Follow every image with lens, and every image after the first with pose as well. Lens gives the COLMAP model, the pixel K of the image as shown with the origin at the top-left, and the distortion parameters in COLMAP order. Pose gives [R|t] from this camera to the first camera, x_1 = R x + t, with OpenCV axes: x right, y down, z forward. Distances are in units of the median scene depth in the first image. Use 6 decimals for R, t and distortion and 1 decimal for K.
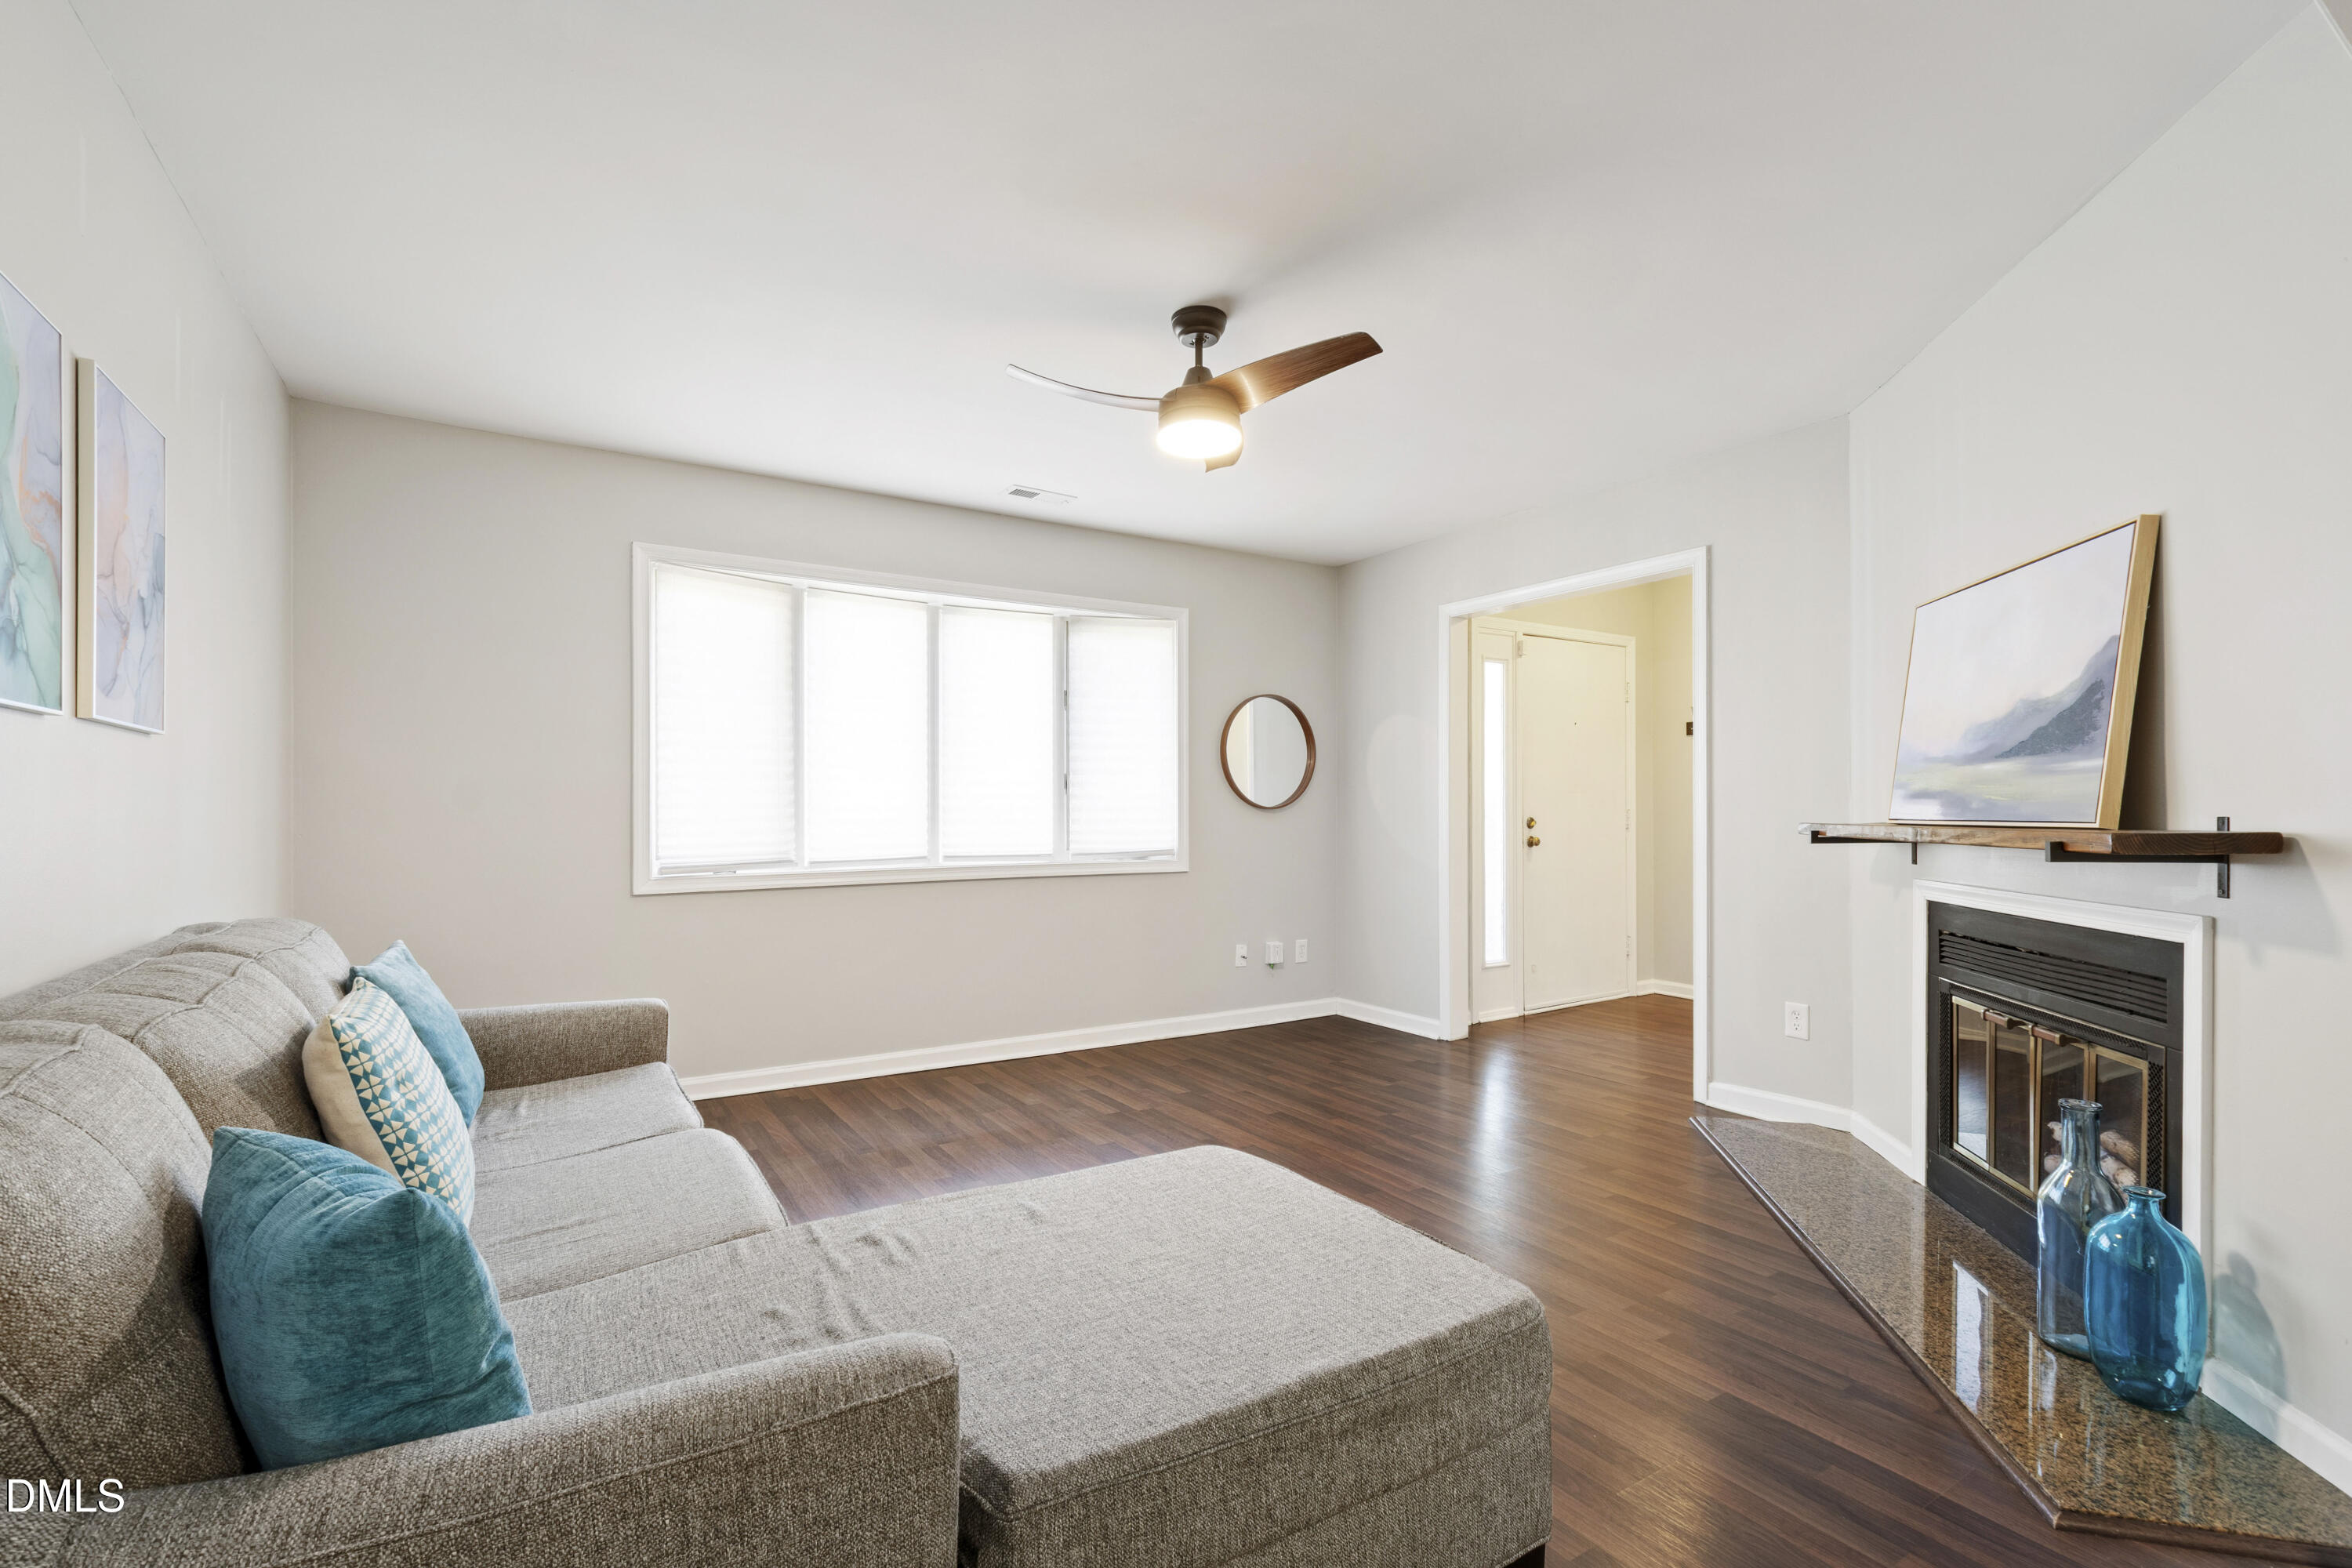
lens RADIAL K [[1033.5, 0, 1177.1], [0, 1033.5, 800.7], [0, 0, 1]] dist [-0.003860, -0.001006]
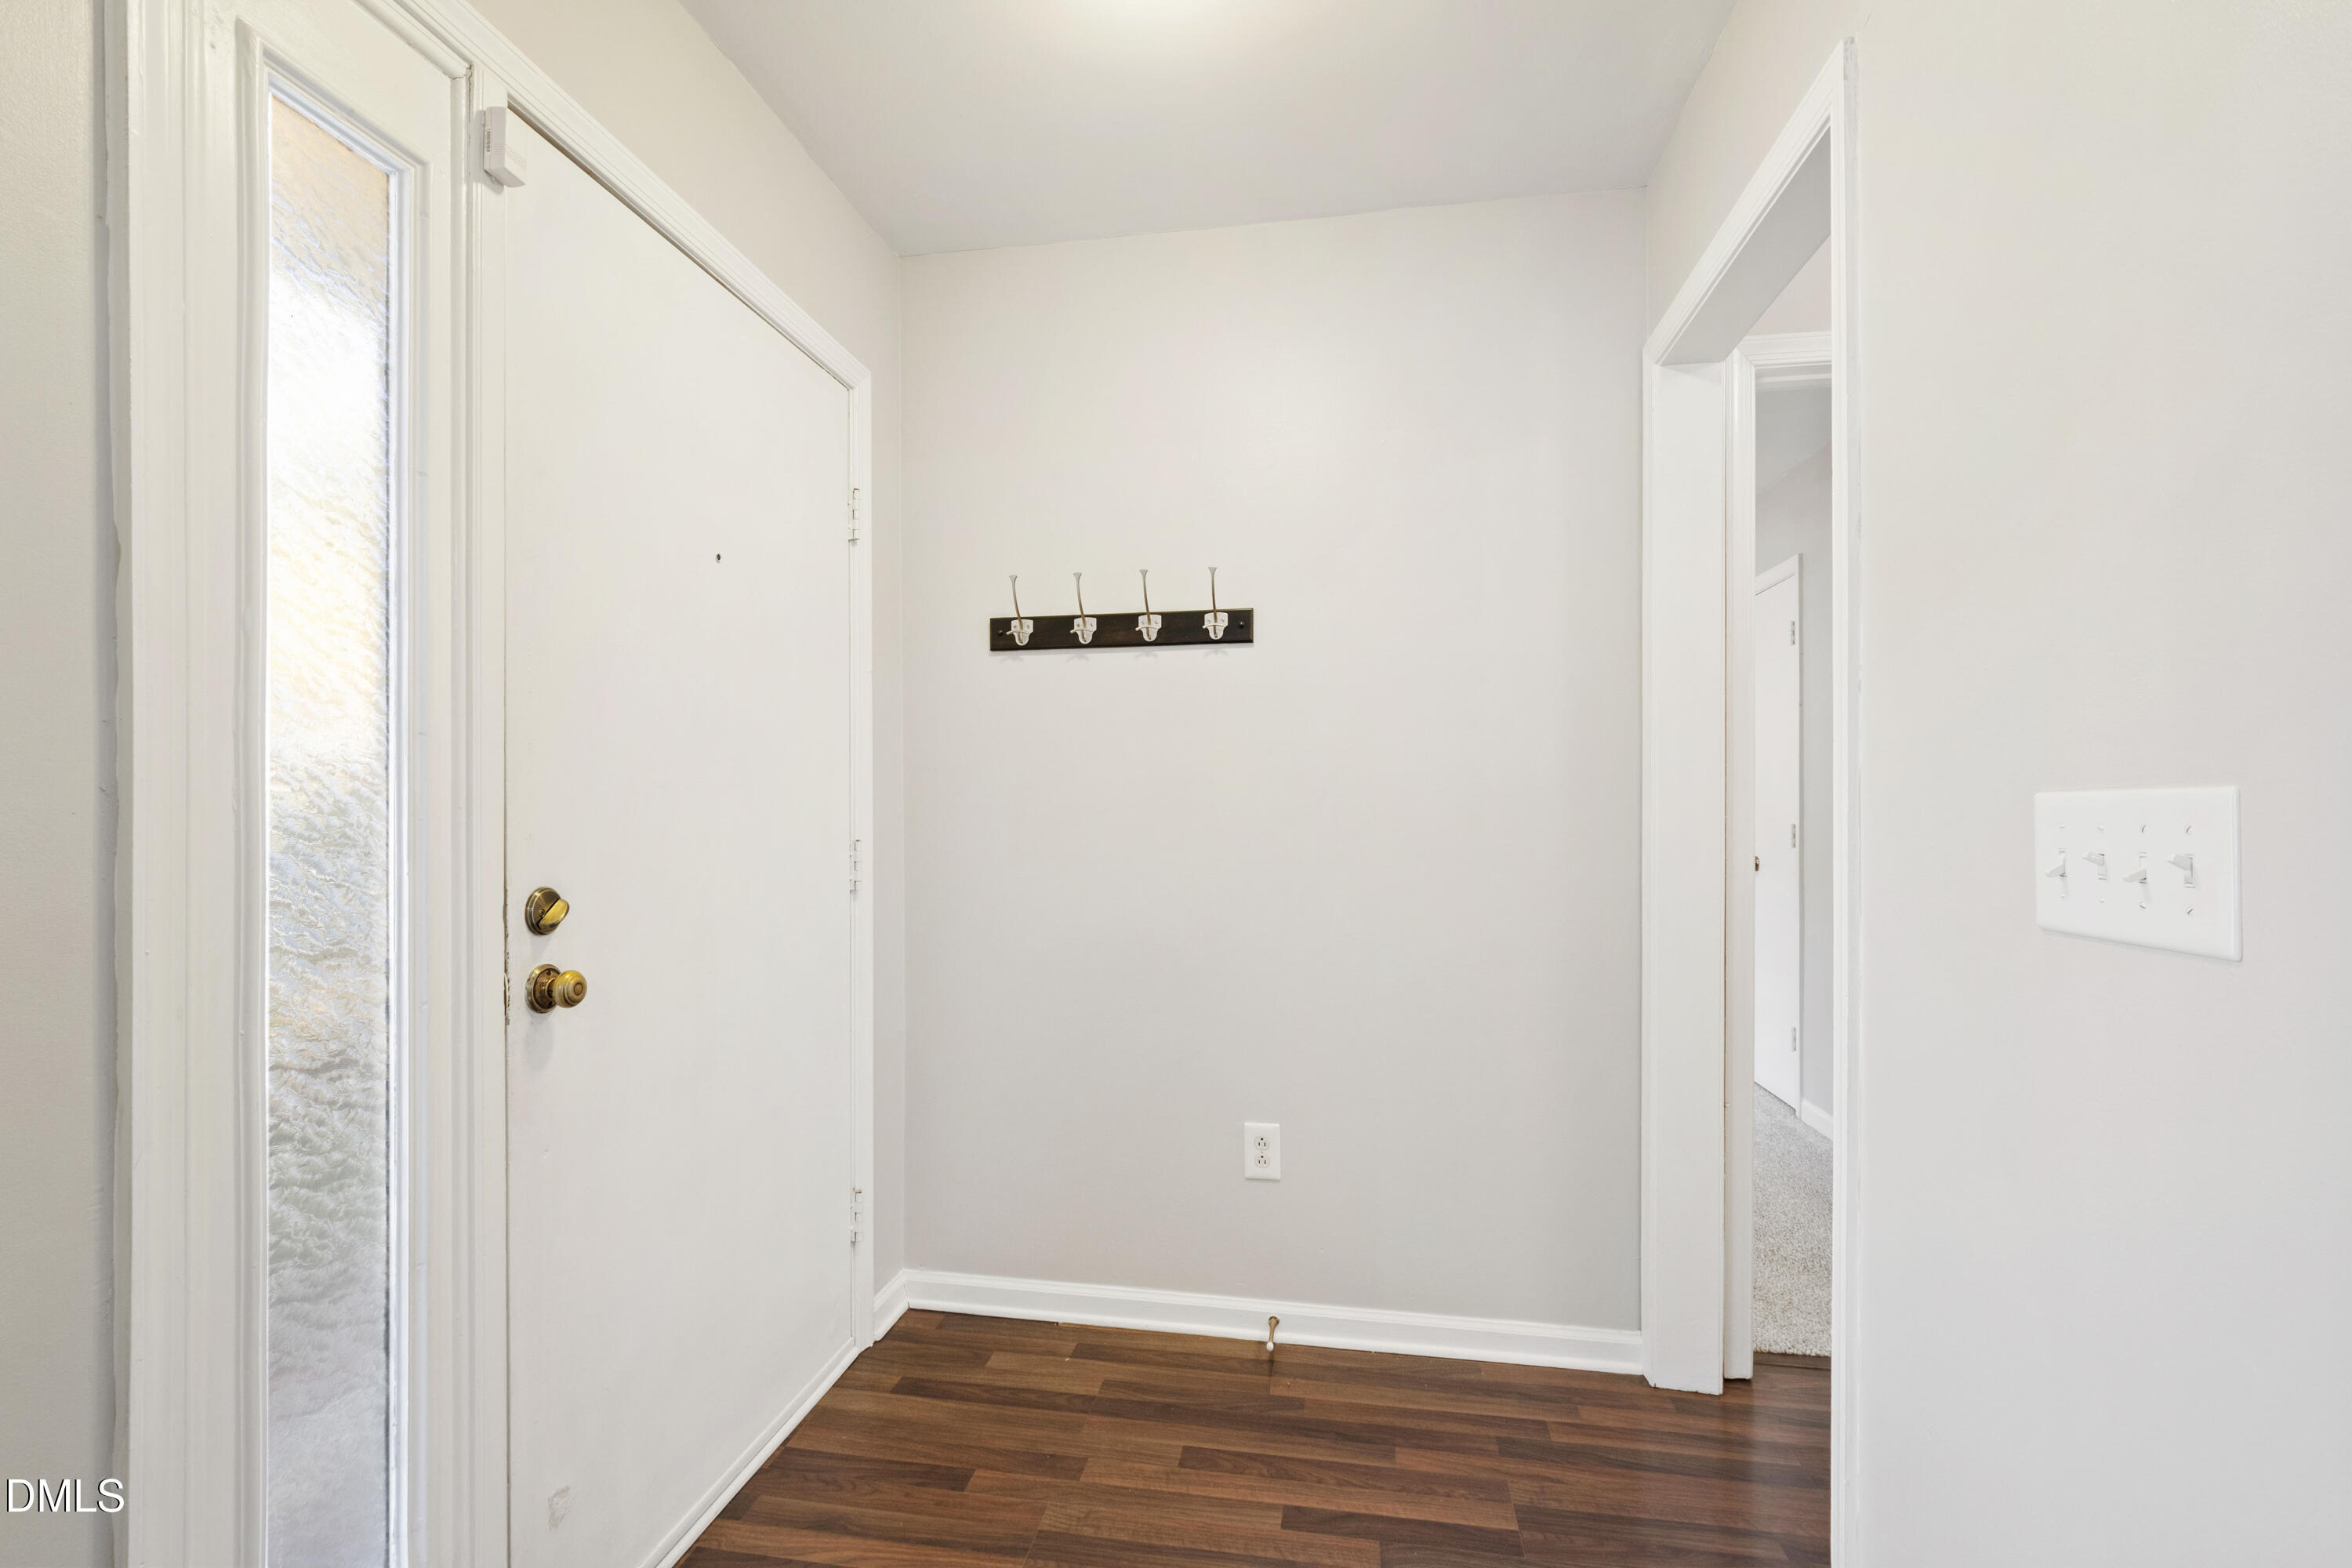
lens RADIAL K [[1033.5, 0, 1171.0], [0, 1033.5, 805.4], [0, 0, 1]] dist [-0.003860, -0.001006]
pose [[0.671798, 0.001450, 0.740733, 0.435568], [-0.000467, 0.999999, -0.001534, -0.005973], [-0.740735, 0.000685, 0.671797, 1.210402]]
